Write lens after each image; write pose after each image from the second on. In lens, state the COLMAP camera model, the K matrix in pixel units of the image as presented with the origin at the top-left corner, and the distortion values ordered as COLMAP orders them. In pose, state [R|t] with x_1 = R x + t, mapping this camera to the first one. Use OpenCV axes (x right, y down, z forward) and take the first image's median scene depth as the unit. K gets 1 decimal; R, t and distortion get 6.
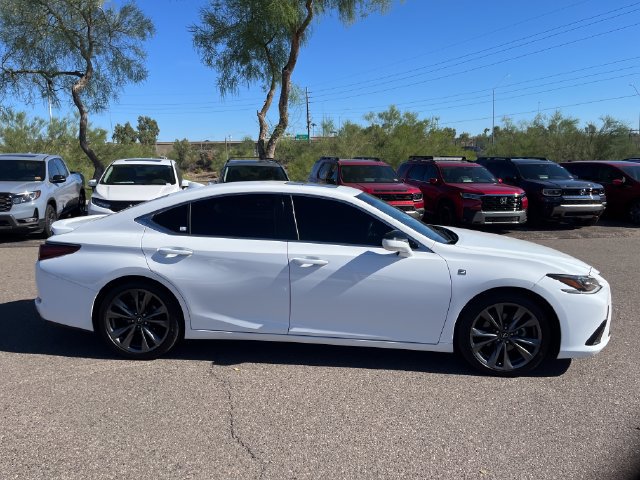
lens RADIAL K [[491.7, 0, 318.3], [0, 491.7, 238.4], [0, 0, 1]] dist [0.048163, -0.049370]
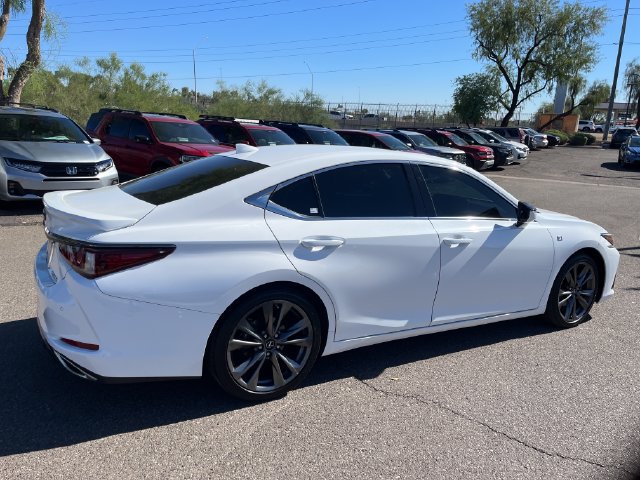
lens RADIAL K [[491.7, 0, 323.9], [0, 491.7, 227.6], [0, 0, 1]] dist [0.048163, -0.049370]
pose [[0.812665, -0.069699, 0.578549, -0.677265], [0.036283, 0.996947, 0.069138, -0.043925], [-0.581601, -0.035195, 0.812712, 0.384870]]
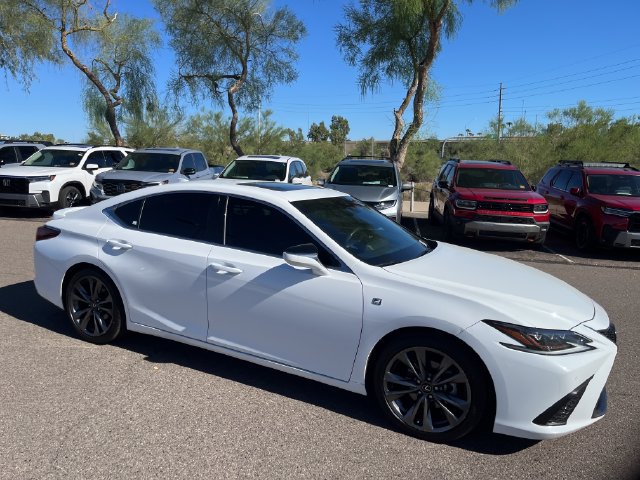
lens RADIAL K [[491.7, 0, 314.0], [0, 491.7, 244.0], [0, 0, 1]] dist [0.048163, -0.049370]
pose [[0.927297, 0.093066, -0.362572, 0.437957], [-0.088665, 0.995645, 0.028800, -0.037750], [0.363674, 0.005441, 0.931511, 0.178211]]
